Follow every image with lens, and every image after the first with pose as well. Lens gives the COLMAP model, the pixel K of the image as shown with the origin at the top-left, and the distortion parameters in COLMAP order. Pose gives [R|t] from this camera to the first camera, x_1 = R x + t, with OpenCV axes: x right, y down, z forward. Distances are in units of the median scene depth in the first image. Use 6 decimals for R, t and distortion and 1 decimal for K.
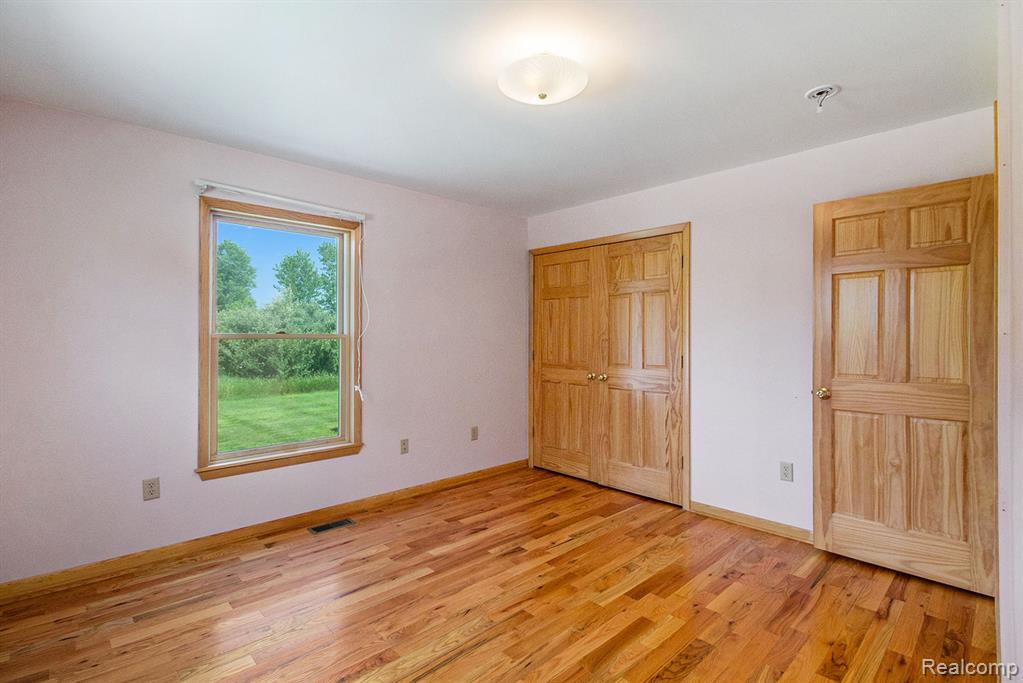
lens RADIAL K [[492.8, 0, 510.3], [0, 492.8, 340.5], [0, 0, 1]] dist [-0.007381, -0.006974]
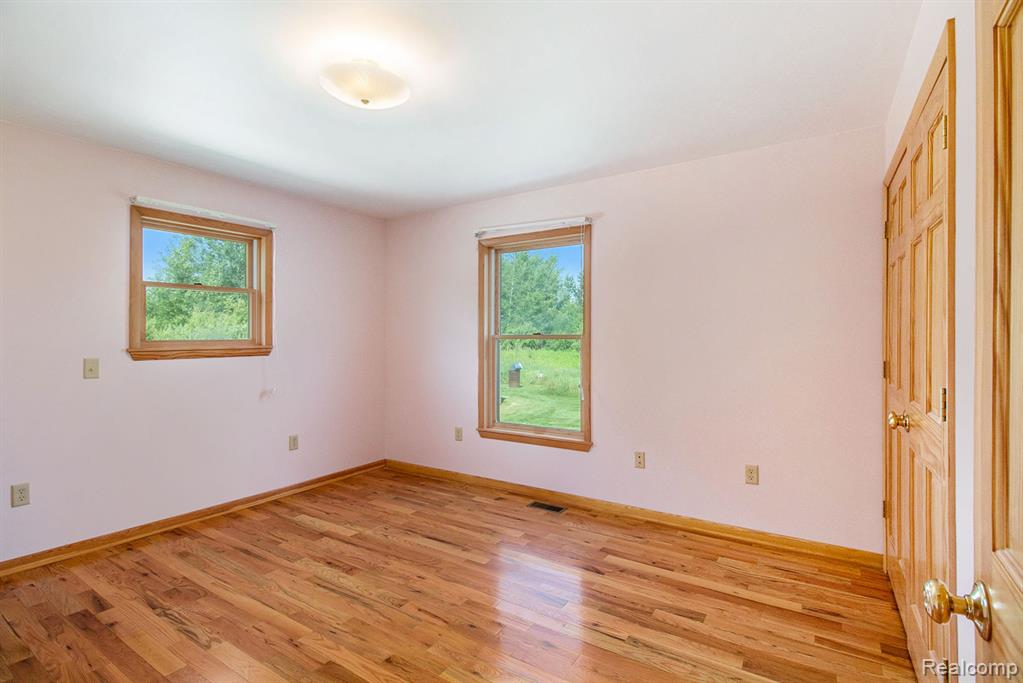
lens RADIAL K [[492.8, 0, 501.6], [0, 492.8, 336.8], [0, 0, 1]] dist [-0.007381, -0.006974]
pose [[0.219244, 0.001157, -0.975669, 0.680342], [-0.006261, 0.999980, -0.000221, -0.008149], [0.975650, 0.006157, 0.219247, 0.633090]]
